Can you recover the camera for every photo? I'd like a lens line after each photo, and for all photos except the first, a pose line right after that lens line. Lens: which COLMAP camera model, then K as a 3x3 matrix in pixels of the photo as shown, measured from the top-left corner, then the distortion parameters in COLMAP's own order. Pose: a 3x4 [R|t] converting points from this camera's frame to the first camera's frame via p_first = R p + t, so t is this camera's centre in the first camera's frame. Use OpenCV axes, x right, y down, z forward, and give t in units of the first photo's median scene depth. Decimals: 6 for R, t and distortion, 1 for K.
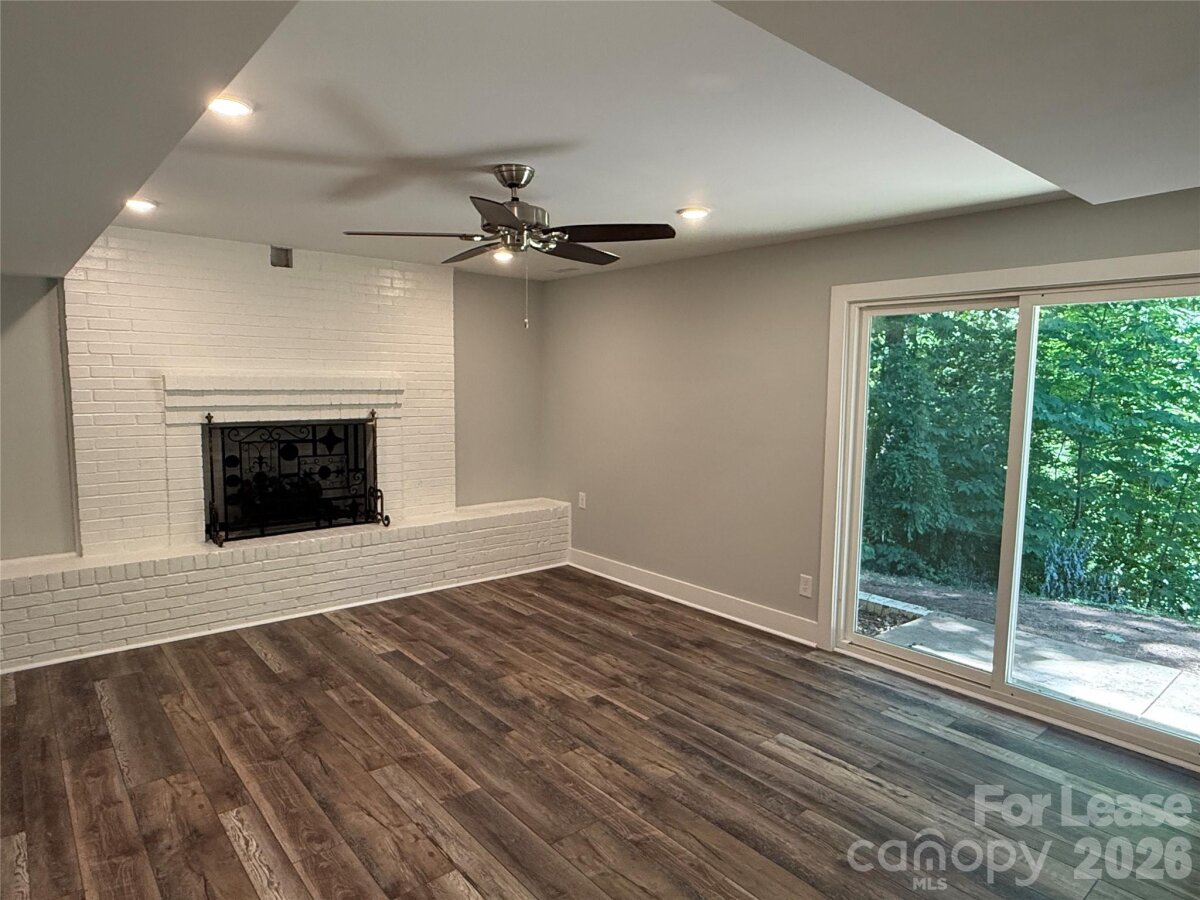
lens RADIAL K [[718.3, 0, 596.9], [0, 718.3, 452.4], [0, 0, 1]] dist [0.034044, 0.001022]
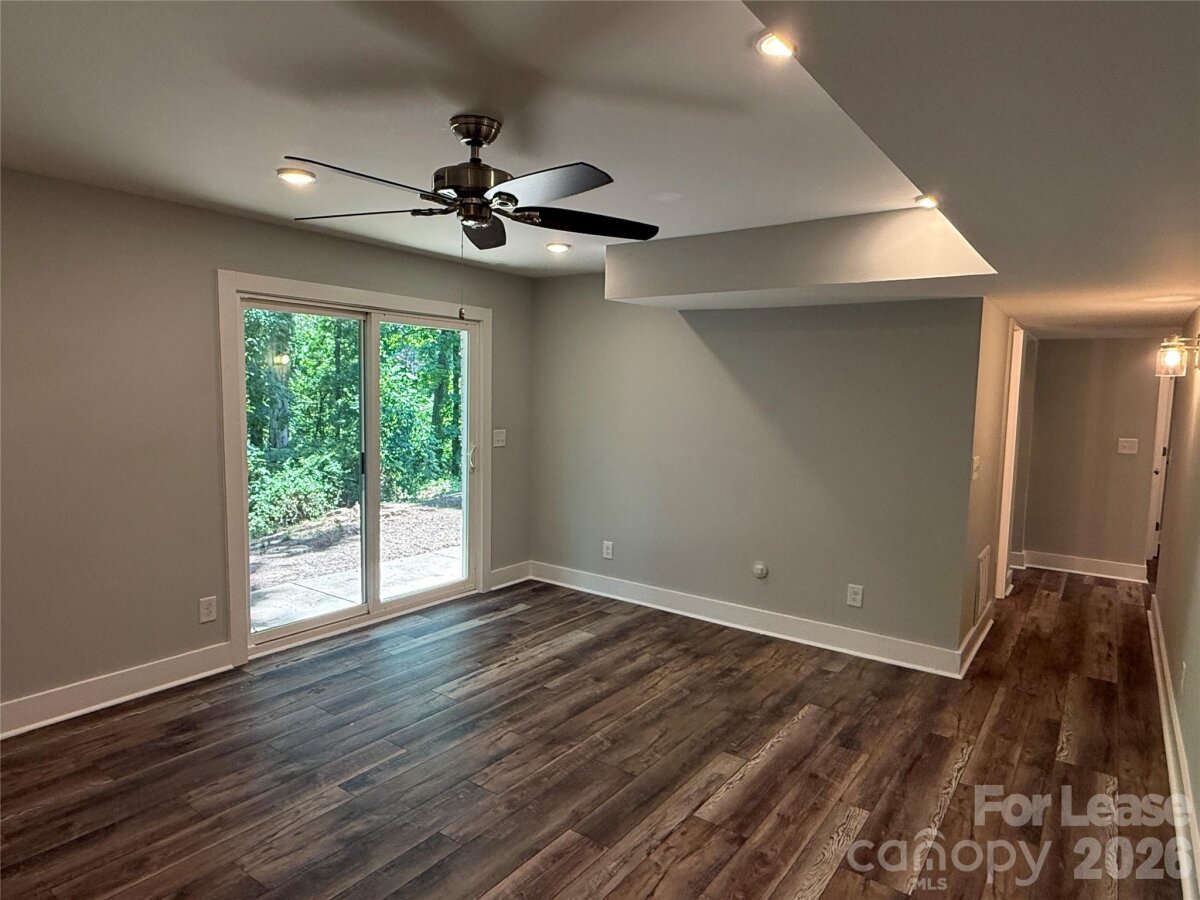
lens RADIAL K [[718.3, 0, 597.2], [0, 718.3, 451.0], [0, 0, 1]] dist [0.034044, 0.001022]
pose [[-0.237604, -0.100944, 0.966103, -0.808019], [0.066697, 0.990543, 0.119902, -0.096266], [-0.969070, 0.092925, -0.228624, 0.908542]]
